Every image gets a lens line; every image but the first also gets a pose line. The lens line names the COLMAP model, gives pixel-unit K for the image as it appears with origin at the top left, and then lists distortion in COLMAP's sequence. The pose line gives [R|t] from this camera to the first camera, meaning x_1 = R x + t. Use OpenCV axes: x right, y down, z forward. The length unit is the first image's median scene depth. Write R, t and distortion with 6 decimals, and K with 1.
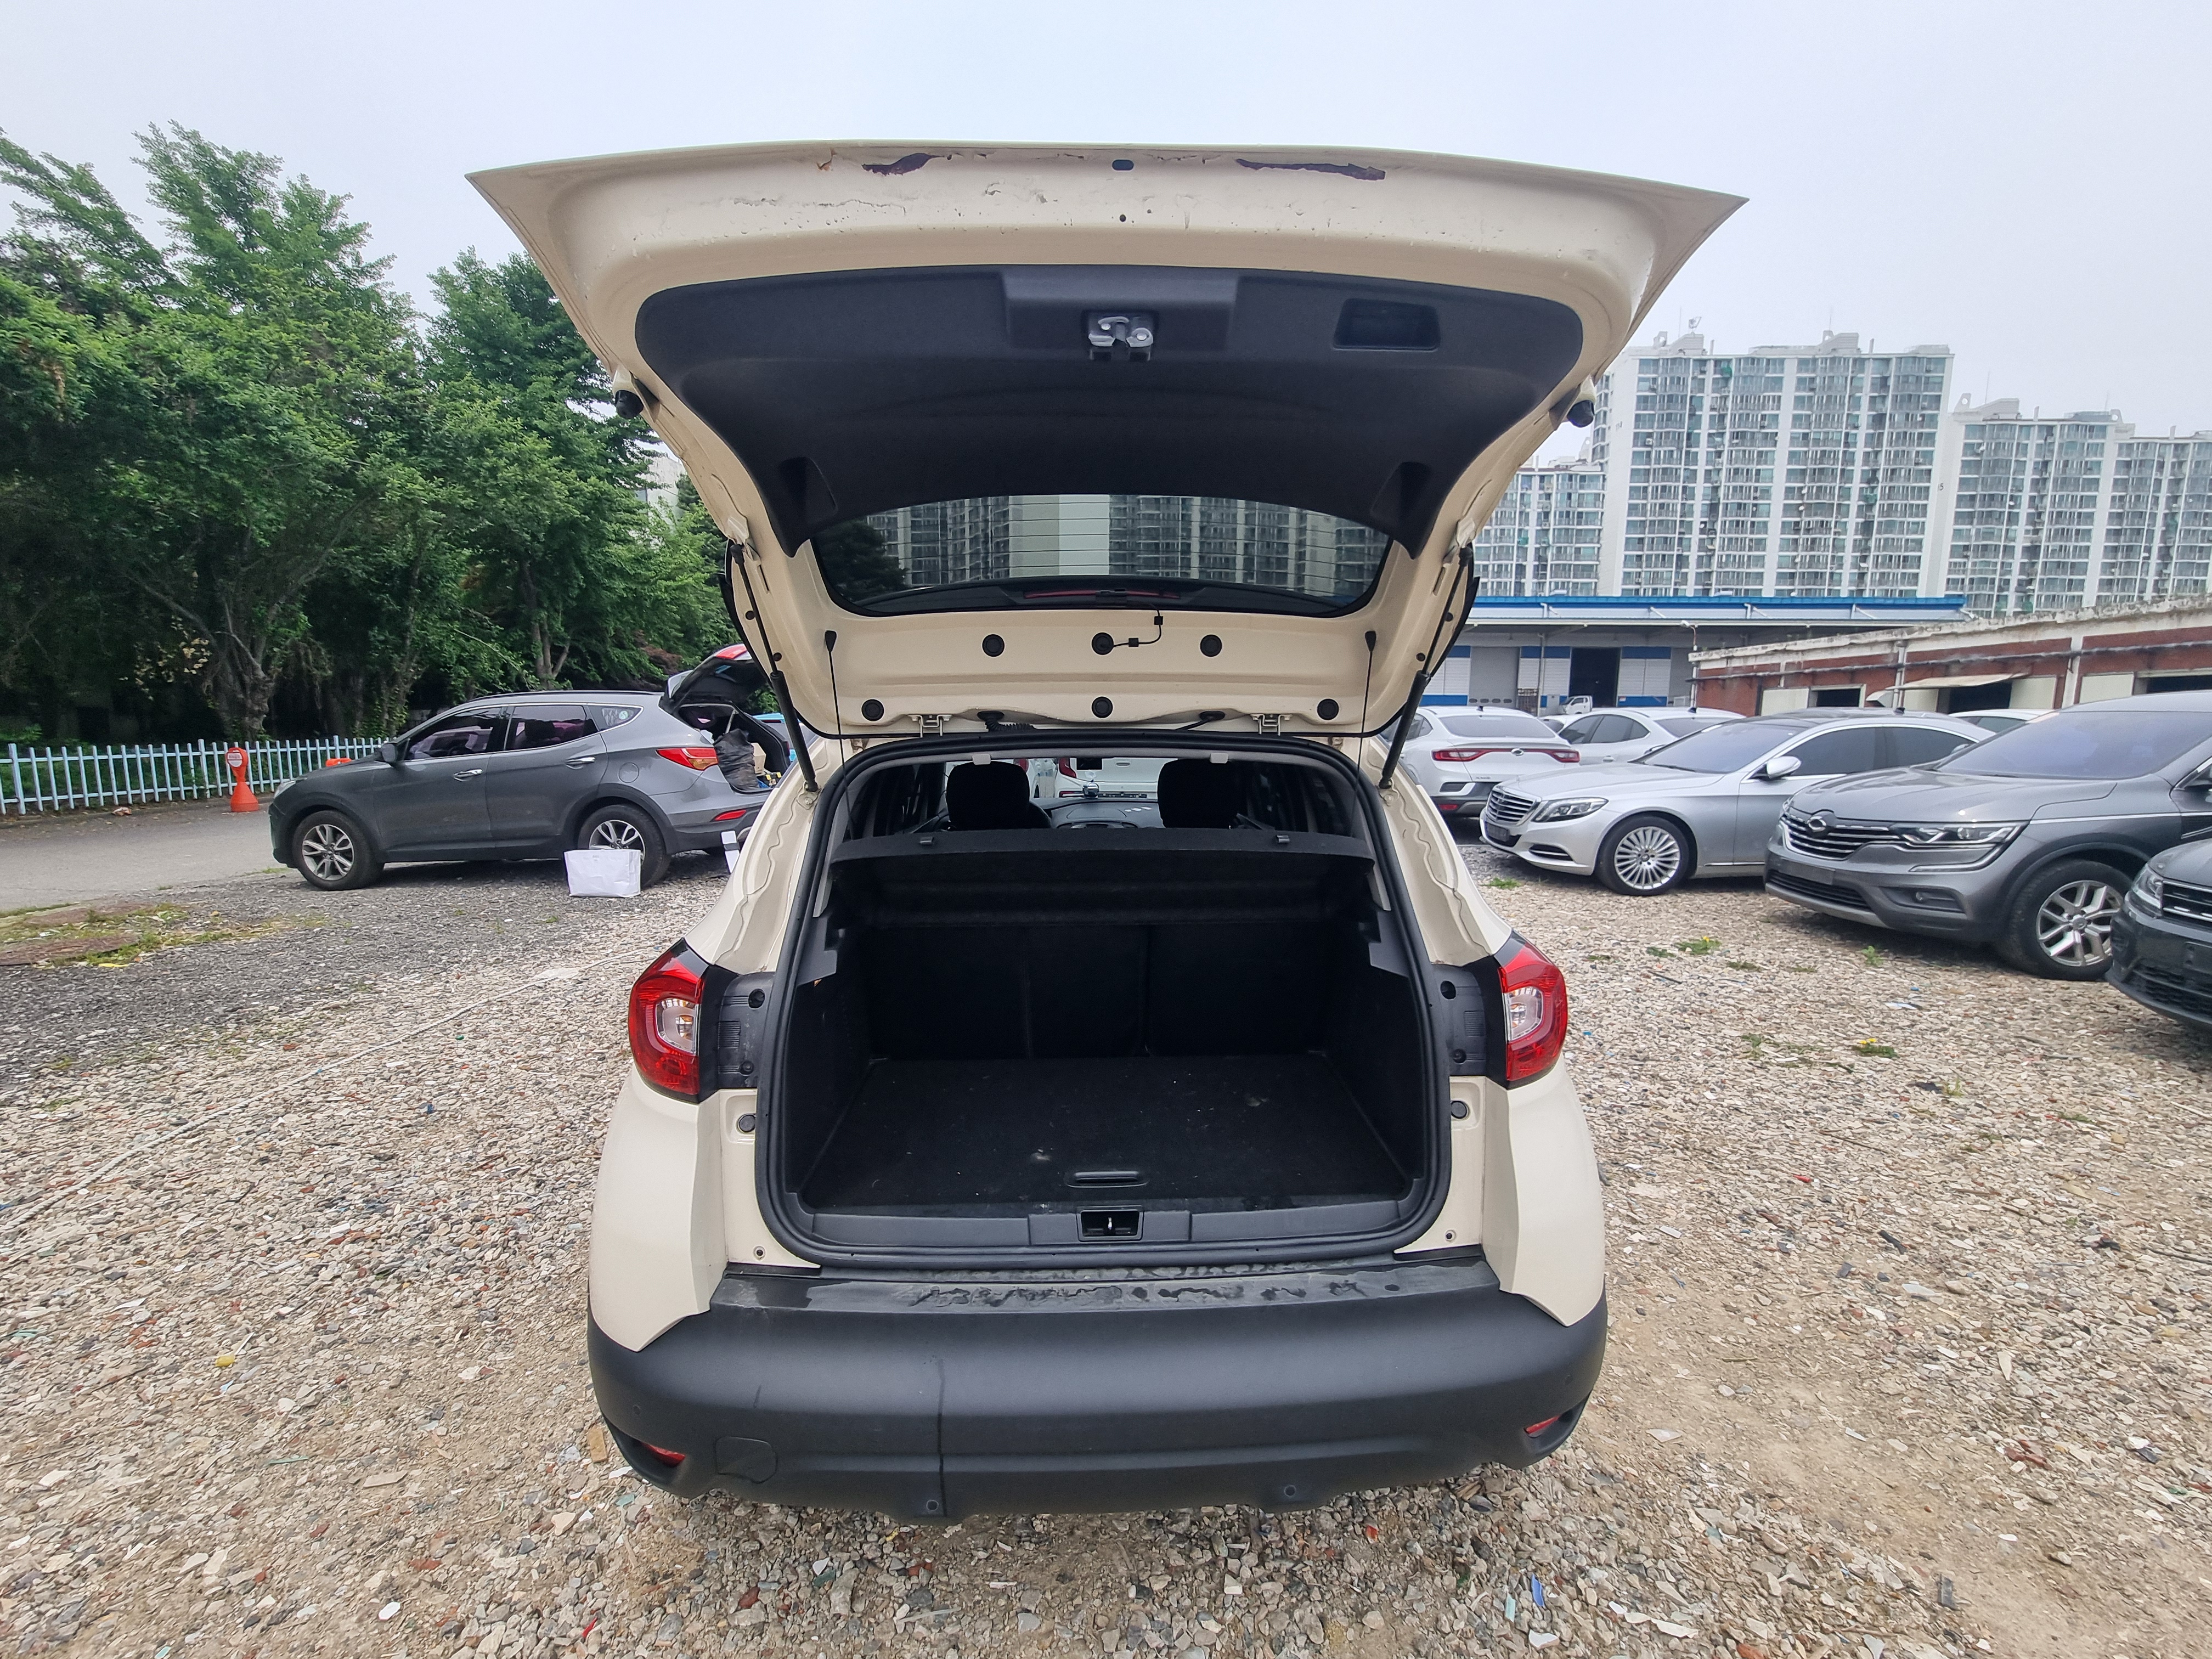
lens RADIAL K [[902.9, 0, 1113.6], [0, 902.9, 837.9], [0, 0, 1]] dist [-0.006761, 0.000978]
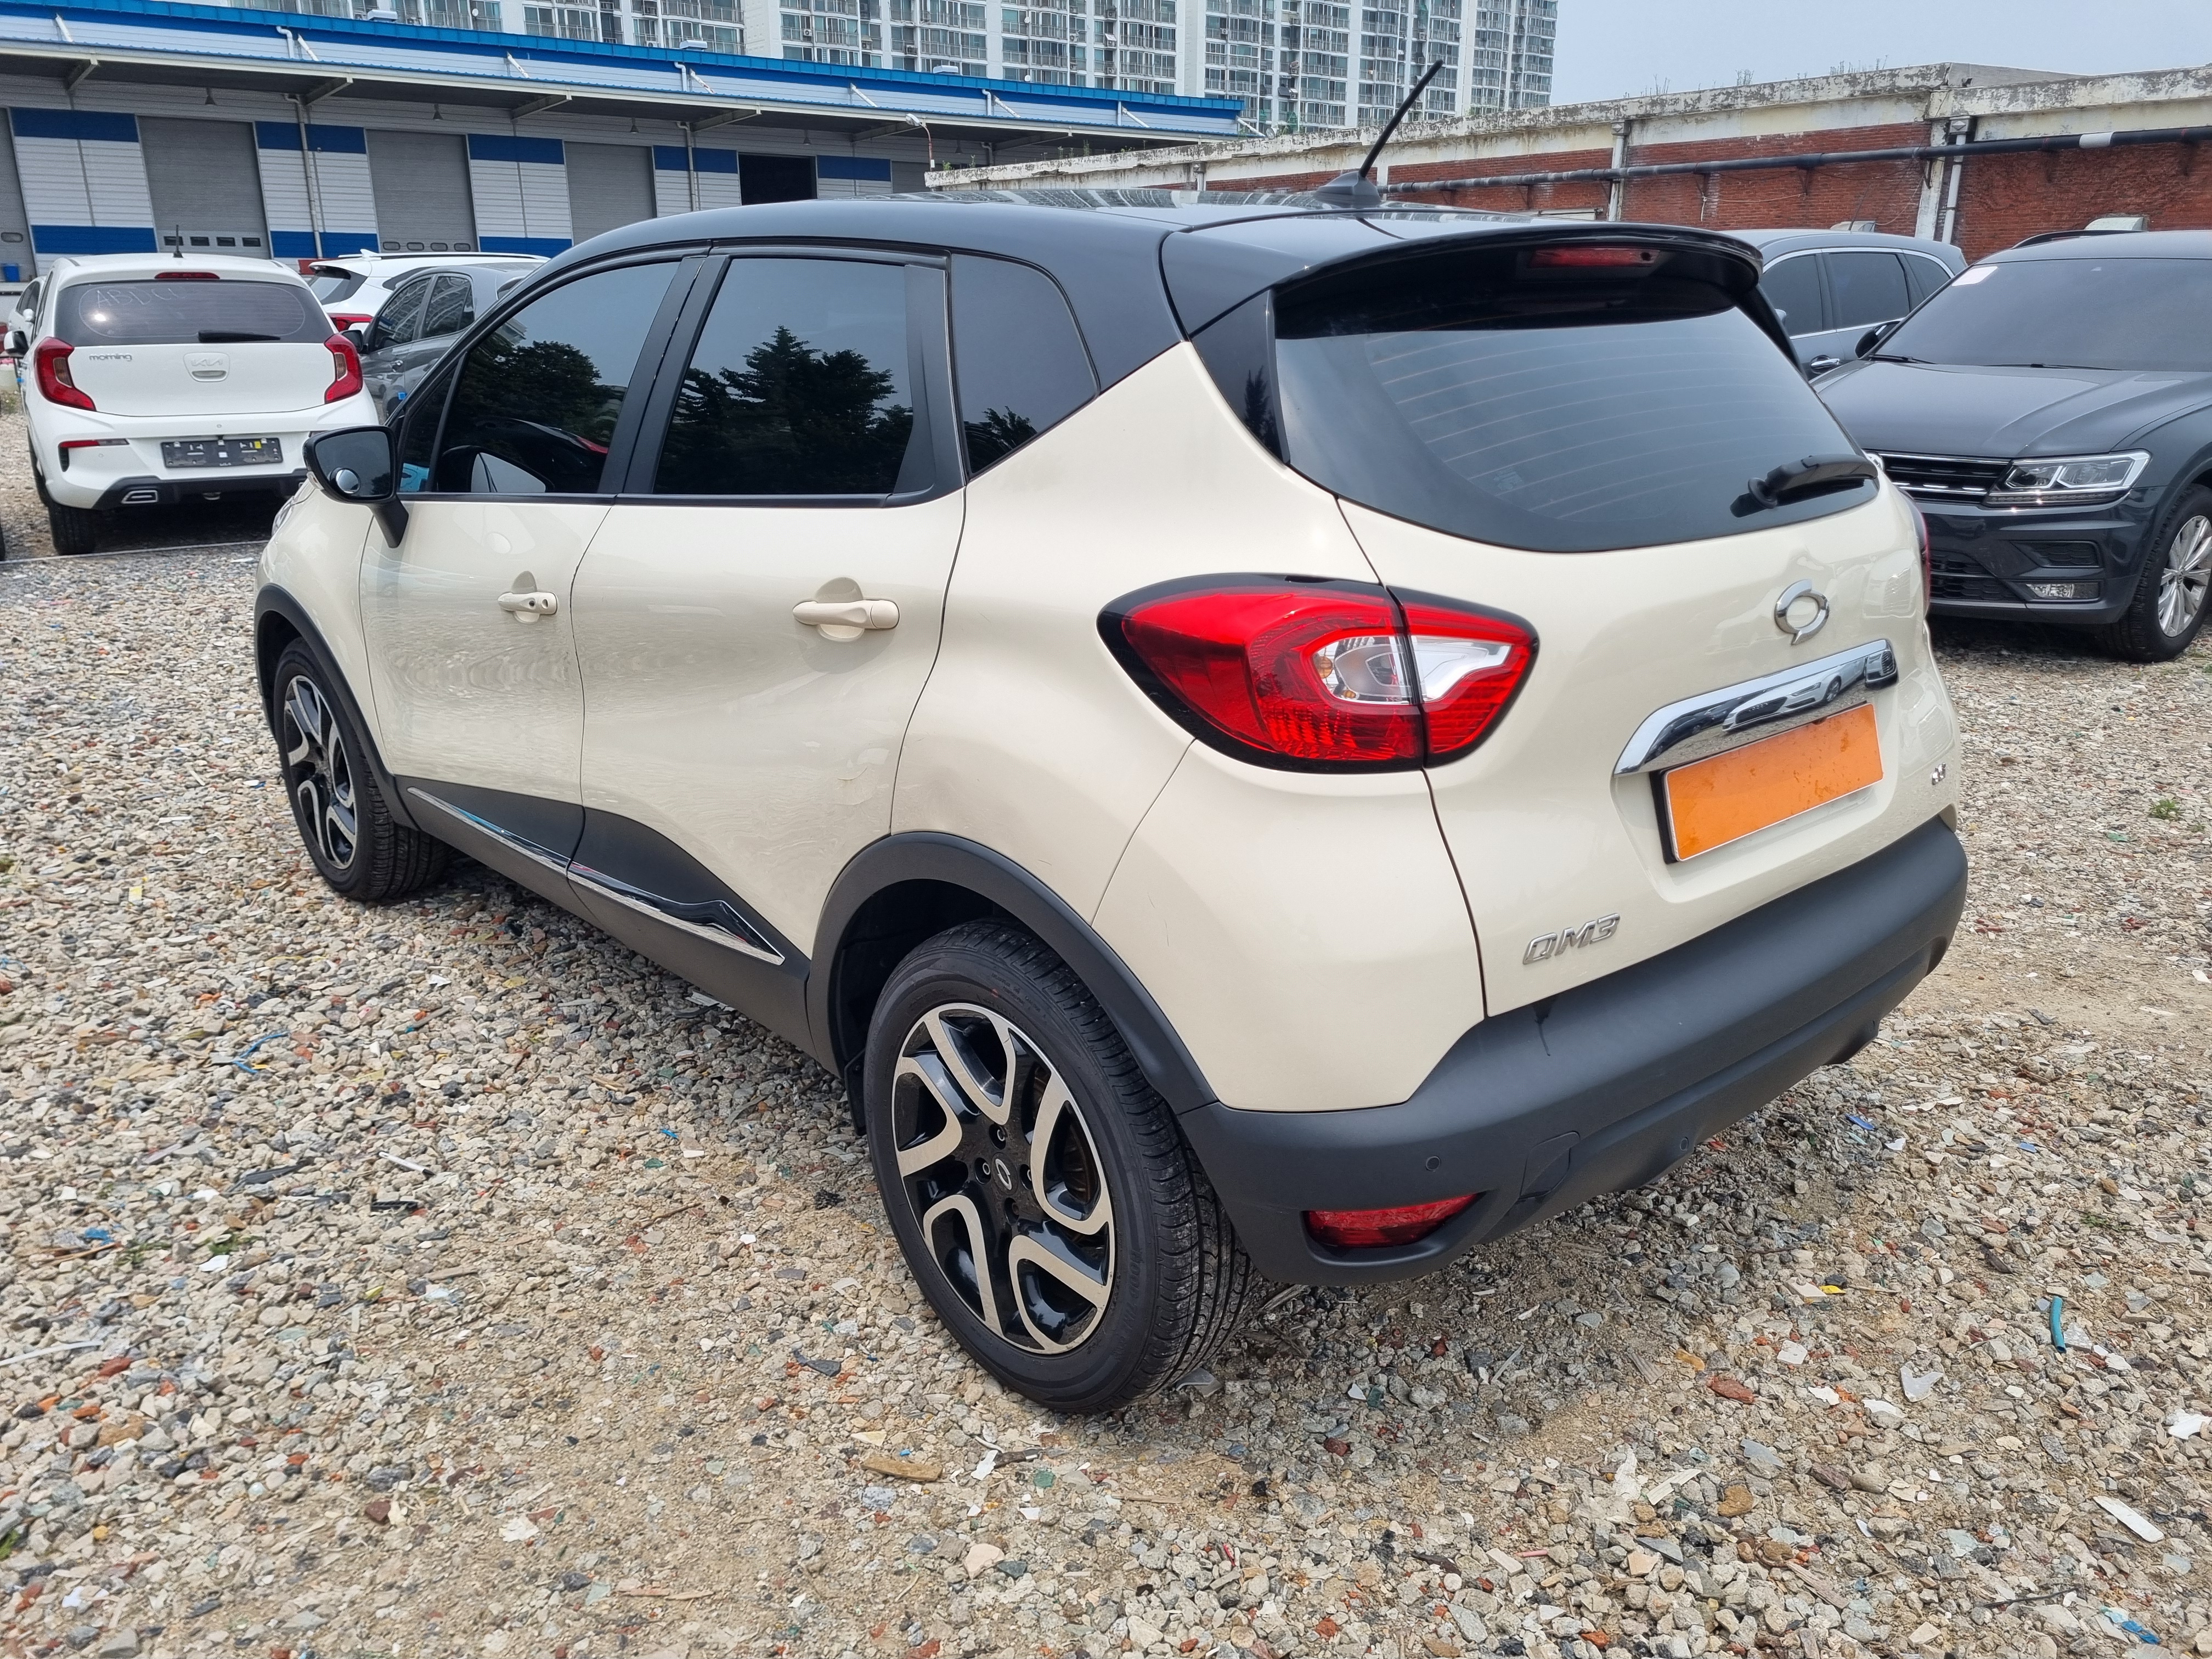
lens RADIAL K [[1662.1, 0, 1113.1], [0, 1662.1, 830.0], [0, 0, 1]] dist [0.053181, -0.041176]
pose [[0.770452, -0.201095, 0.604950, -0.664405], [0.088915, 0.973566, 0.210389, 0.015218], [-0.631267, -0.108306, 0.767966, 0.049392]]
